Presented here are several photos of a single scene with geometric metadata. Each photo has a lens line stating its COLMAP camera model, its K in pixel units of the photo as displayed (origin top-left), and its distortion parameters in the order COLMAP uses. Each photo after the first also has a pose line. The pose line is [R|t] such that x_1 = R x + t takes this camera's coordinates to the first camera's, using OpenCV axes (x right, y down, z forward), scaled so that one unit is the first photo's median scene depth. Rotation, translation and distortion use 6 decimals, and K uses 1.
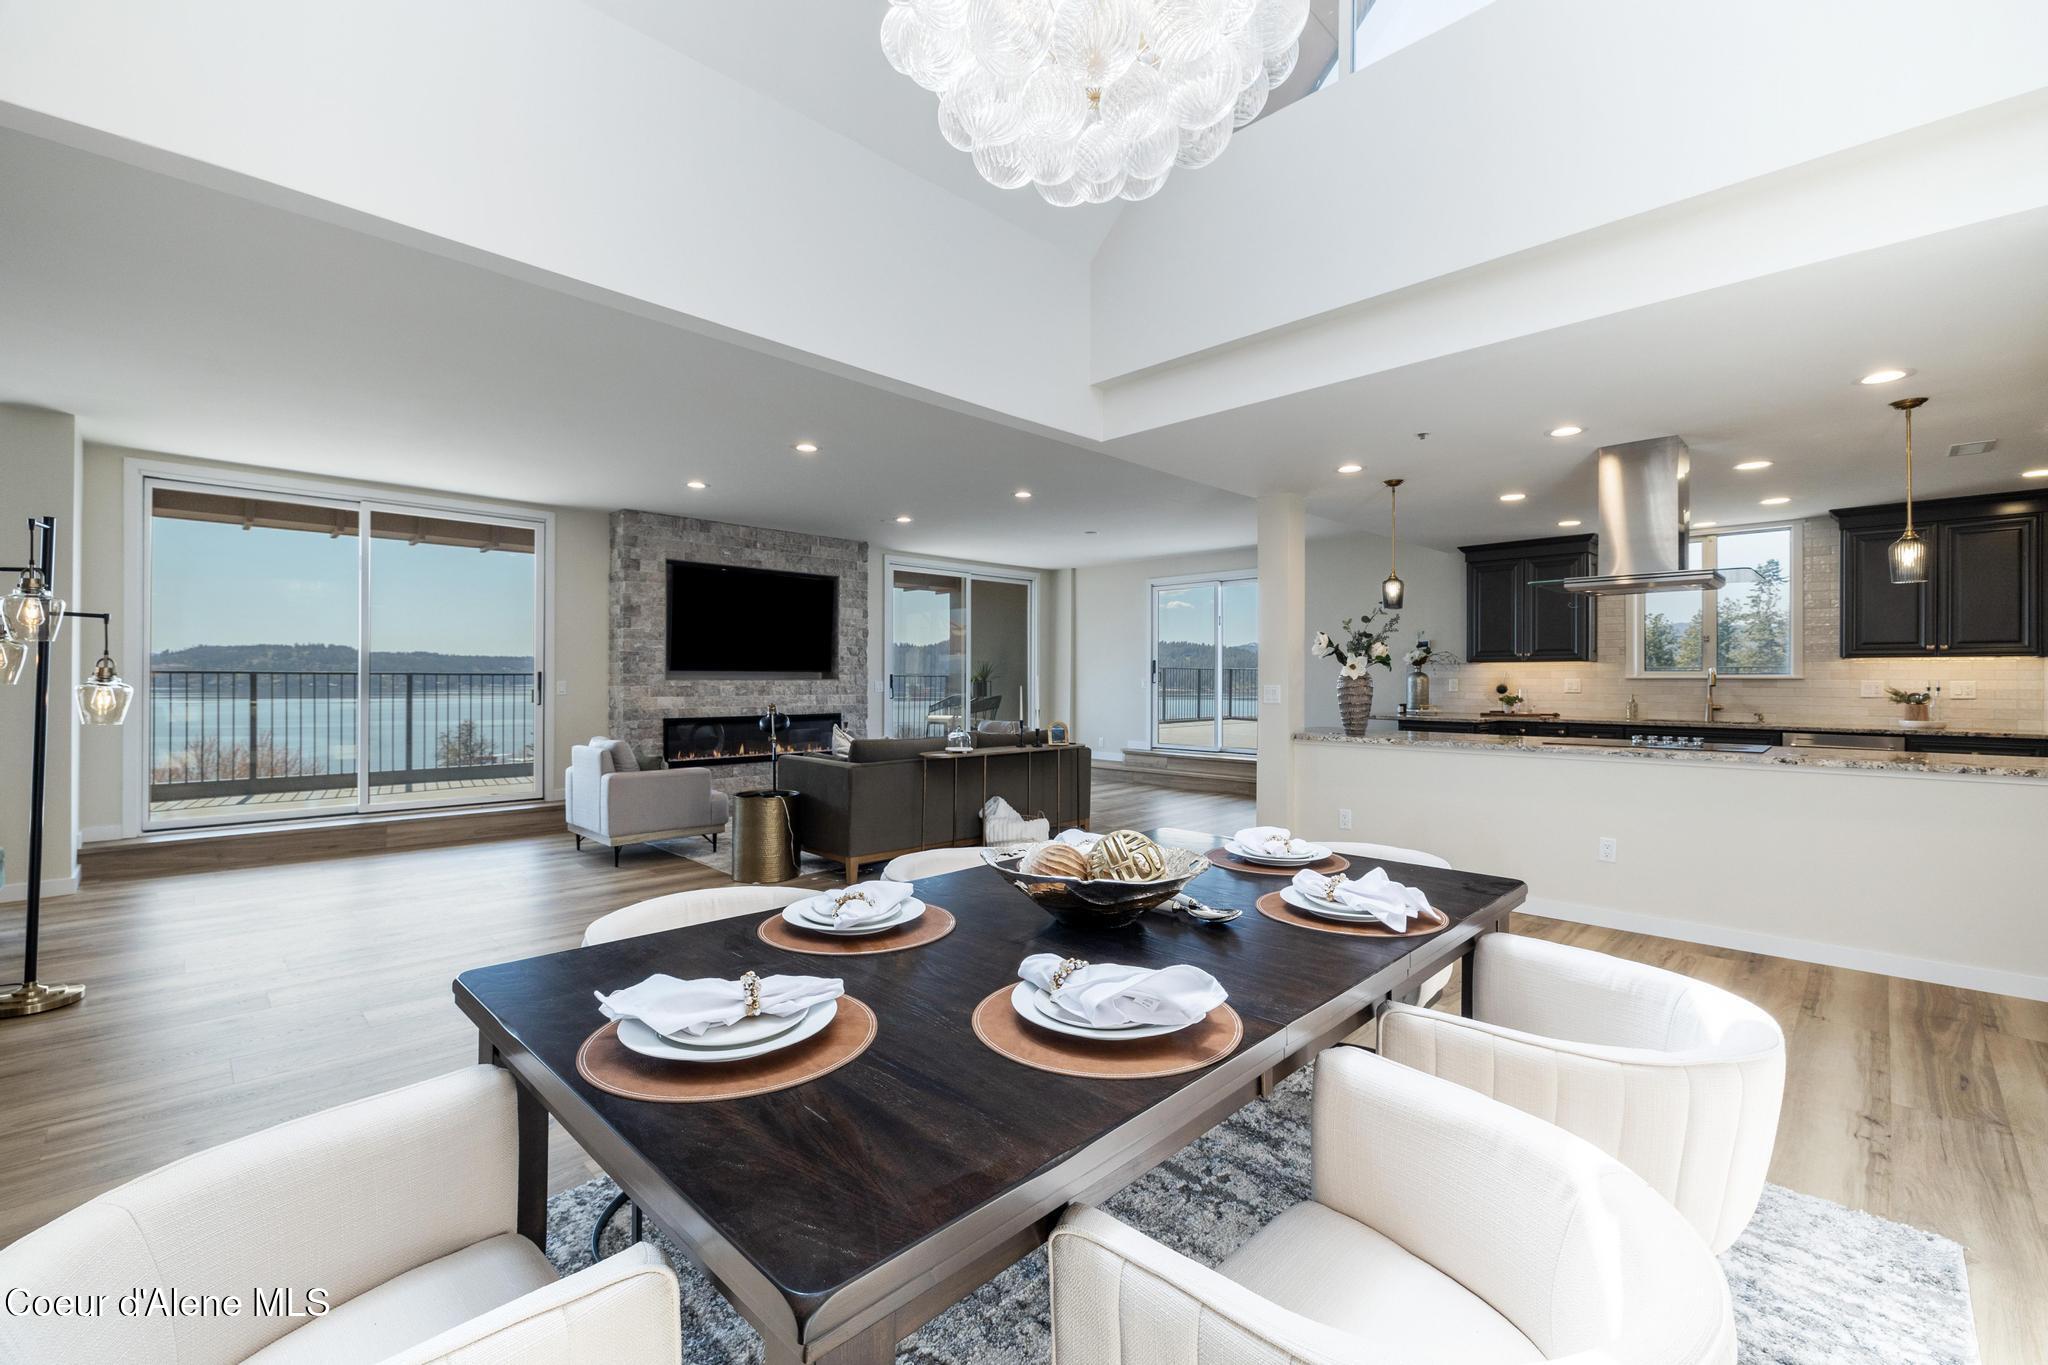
lens RADIAL K [[858.2, 0, 1031.4], [0, 858.2, 678.5], [0, 0, 1]] dist [-0.003127, -0.000286]
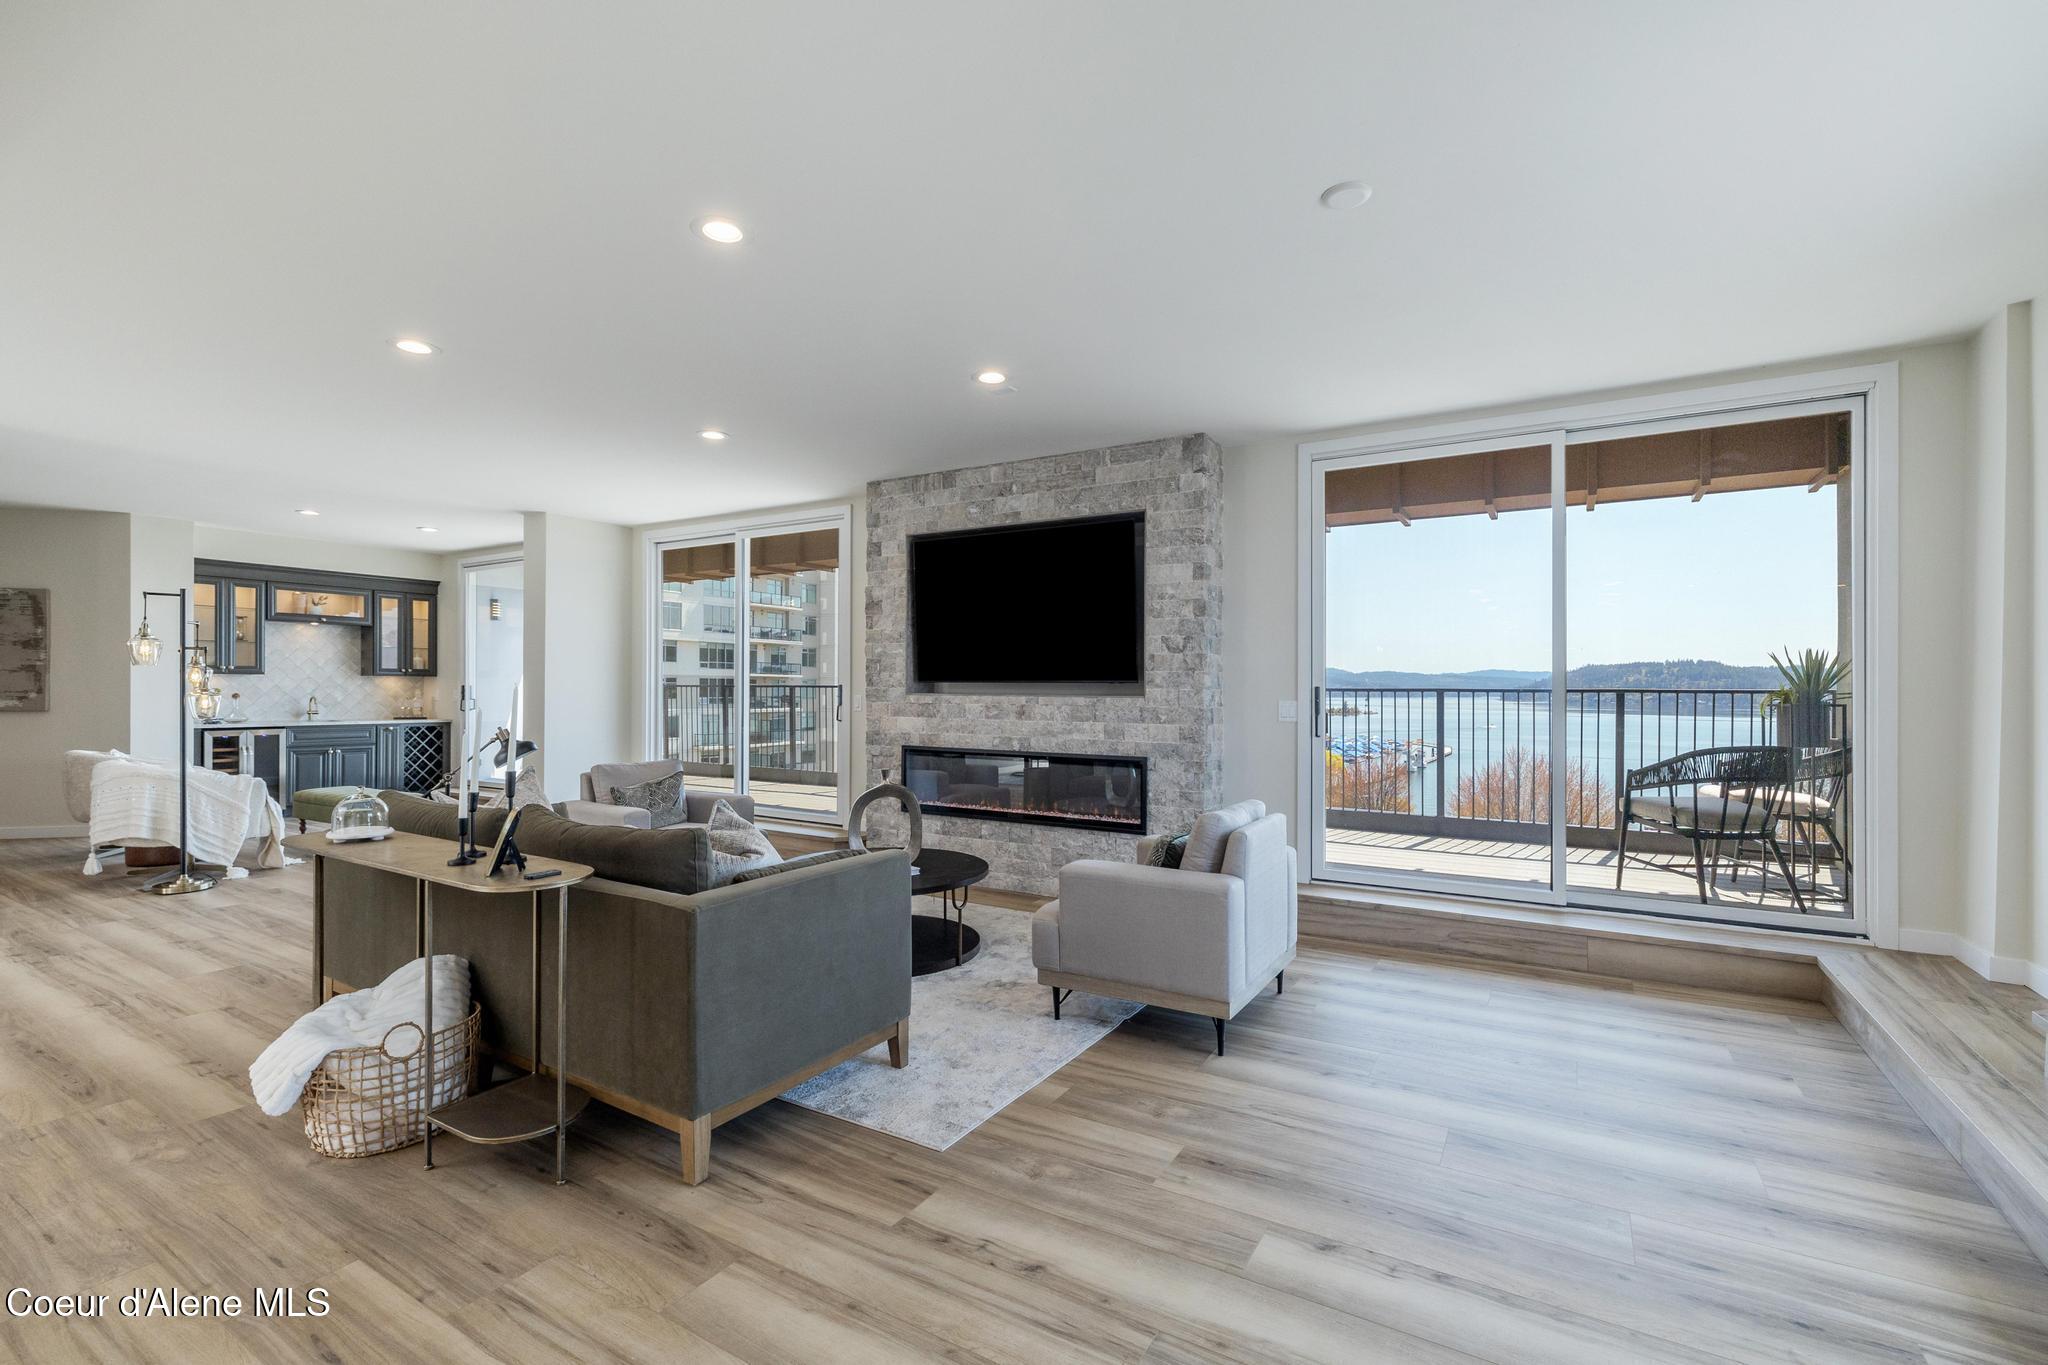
lens RADIAL K [[897.7, 0, 1052.0], [0, 897.7, 687.2], [0, 0, 1]] dist [-0.003448, -0.000185]
pose [[0.239934, -0.003551, -0.970783, 0.373894], [-0.005487, 0.999972, -0.005014, -0.001704], [0.970774, 0.006530, 0.239907, 0.931319]]
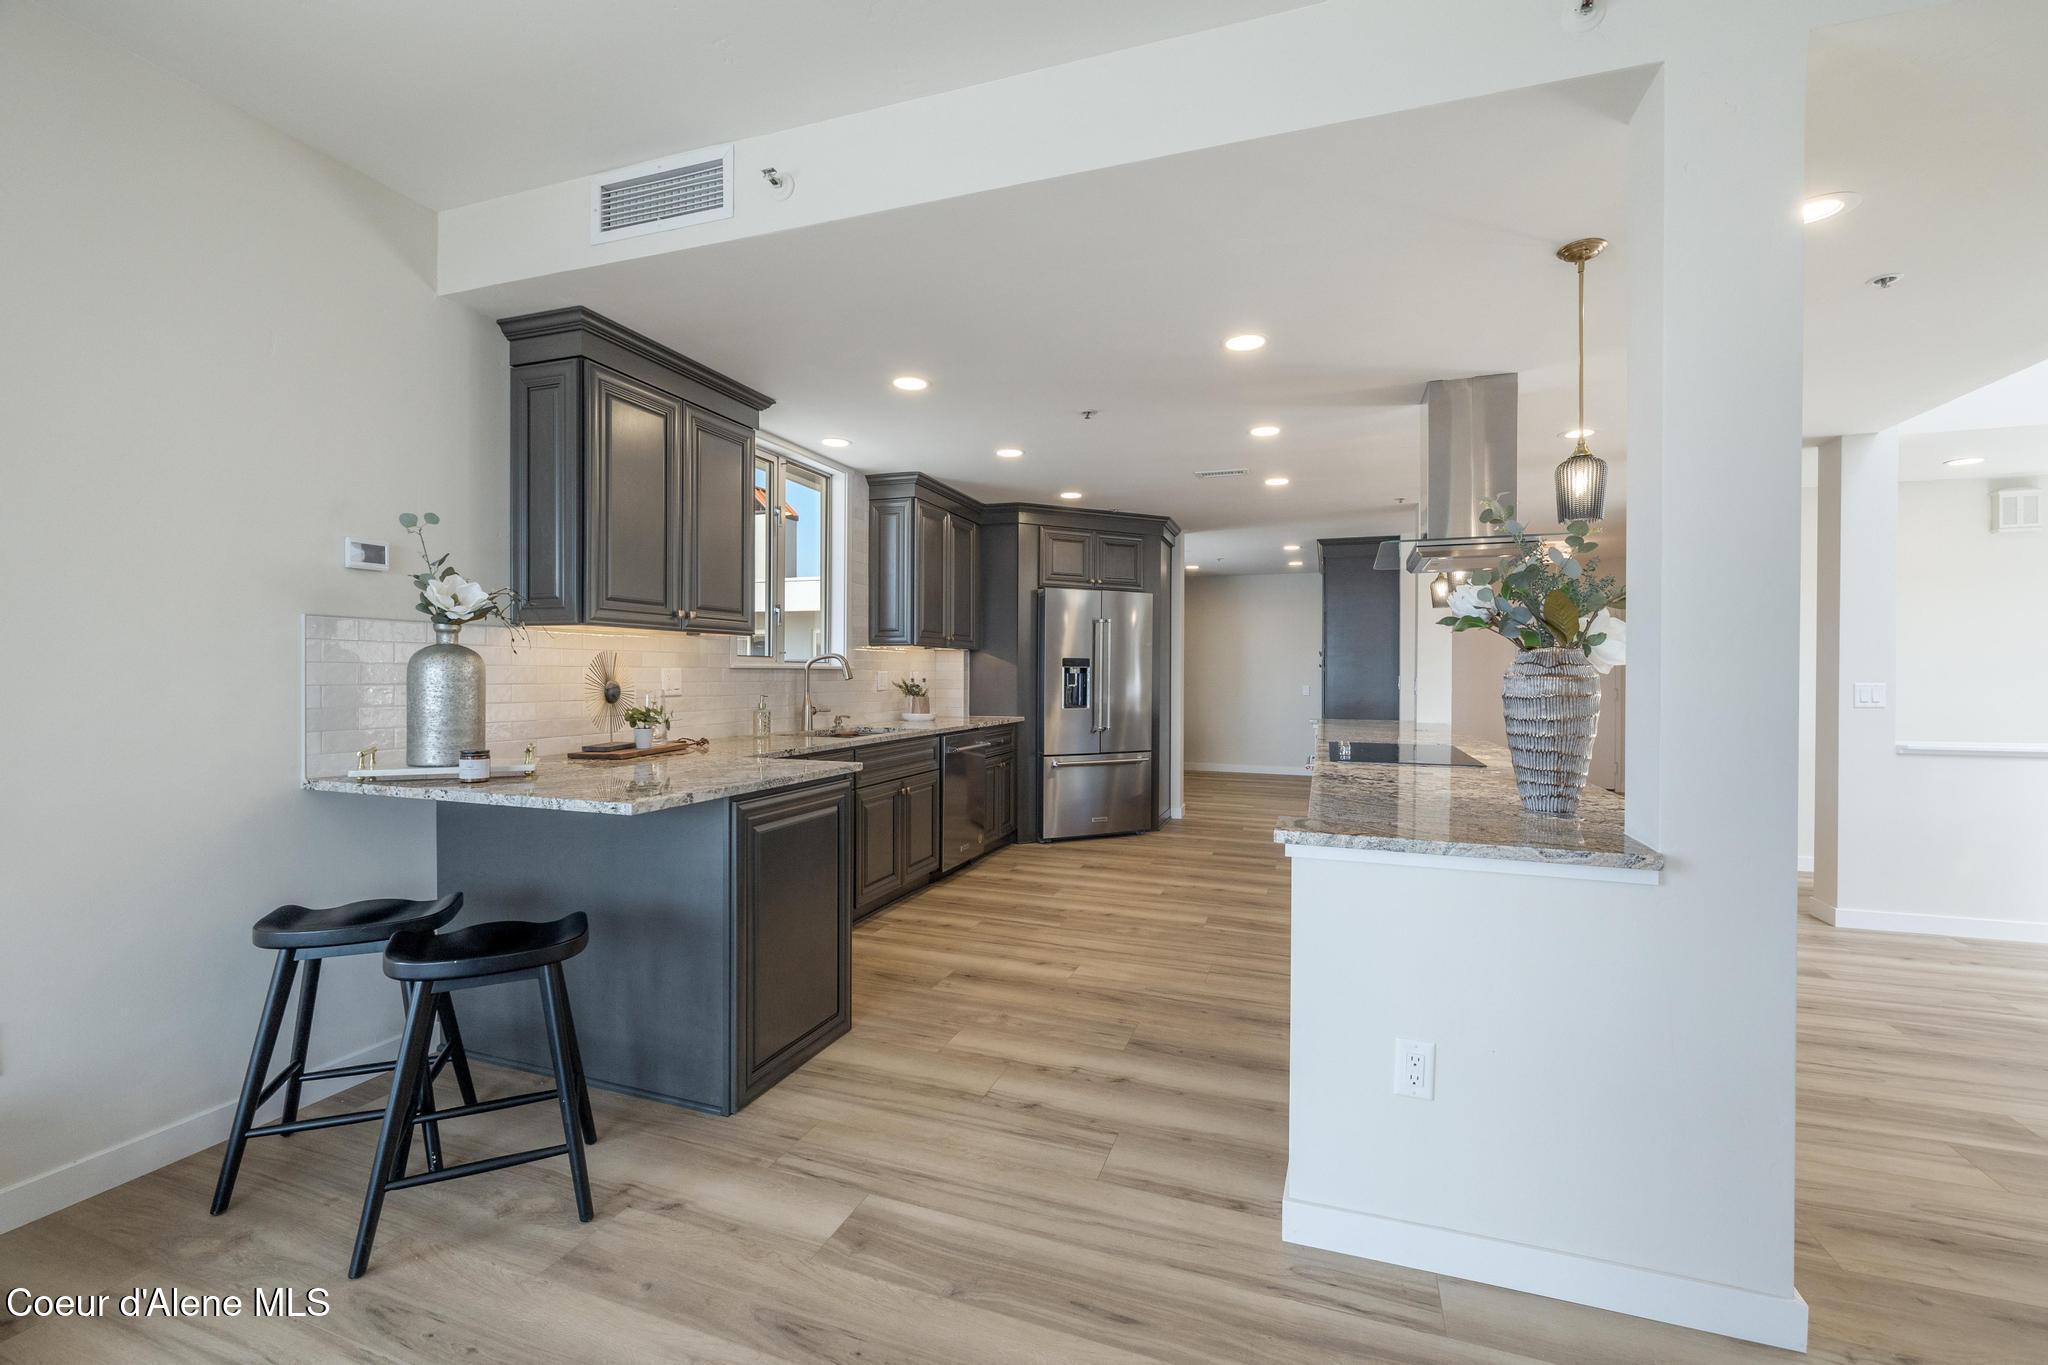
lens RADIAL K [[858.2, 0, 1019.9], [0, 858.2, 678.8], [0, 0, 1]] dist [-0.003127, -0.000286]
pose [[-0.419866, -0.008363, 0.907548, 0.081534], [-0.005235, 0.999963, 0.006793, 0.002189], [-0.907571, -0.001899, -0.419894, 0.993047]]
